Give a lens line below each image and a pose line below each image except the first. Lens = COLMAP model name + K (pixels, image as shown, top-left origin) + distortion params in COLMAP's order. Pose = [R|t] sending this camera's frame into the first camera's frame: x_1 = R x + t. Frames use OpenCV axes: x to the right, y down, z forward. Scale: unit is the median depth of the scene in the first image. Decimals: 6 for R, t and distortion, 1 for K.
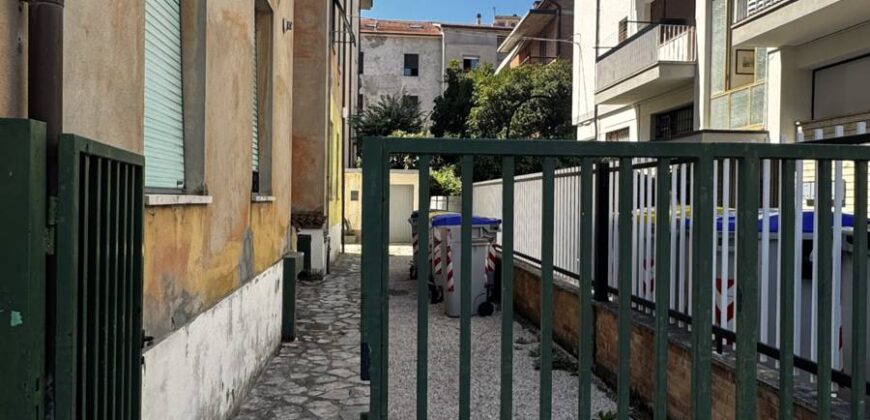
lens RADIAL K [[692.3, 0, 435.0], [0, 692.3, 210.0], [0, 0, 1]] dist [-0.002556, -0.001214]
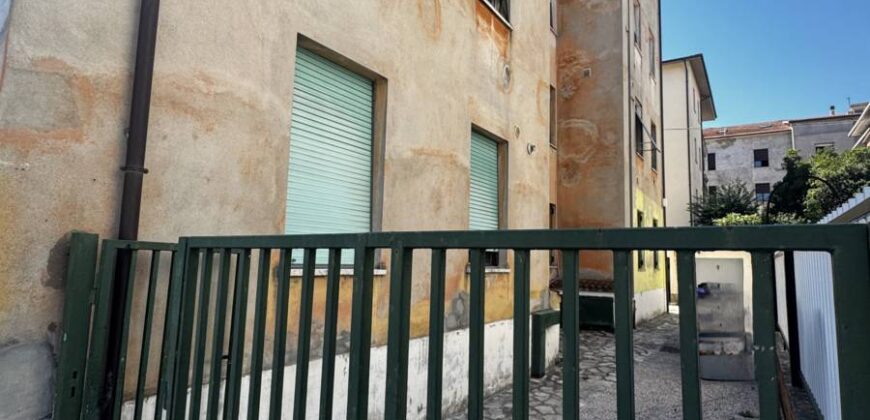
lens RADIAL K [[469.7, 0, 439.7], [0, 469.7, 209.0], [0, 0, 1]] dist [-0.003463, 0.000037]
pose [[0.767436, -0.060963, -0.638221, 0.076648], [-0.026916, 0.991528, -0.127076, -0.004011], [0.640561, 0.114701, 0.759293, 0.046026]]
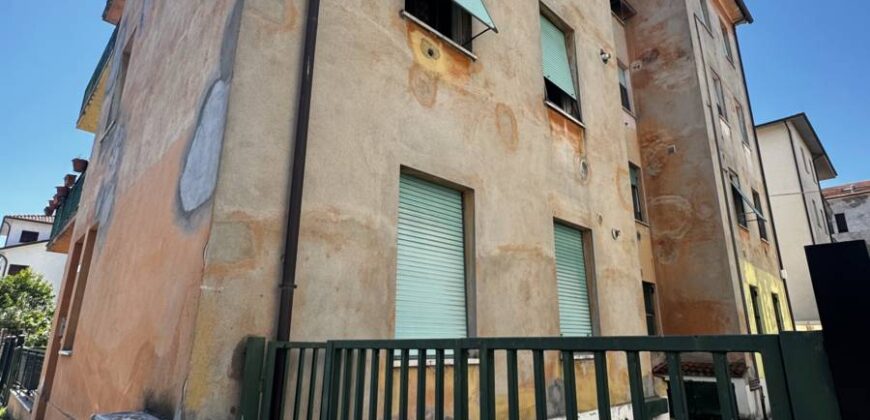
lens RADIAL K [[469.7, 0, 439.7], [0, 469.7, 209.0], [0, 0, 1]] dist [-0.003463, 0.000037]
pose [[0.619393, -0.223861, -0.752488, 0.097287], [-0.008339, 0.956555, -0.291434, -0.005858], [0.785036, 0.186787, 0.590617, 0.028630]]
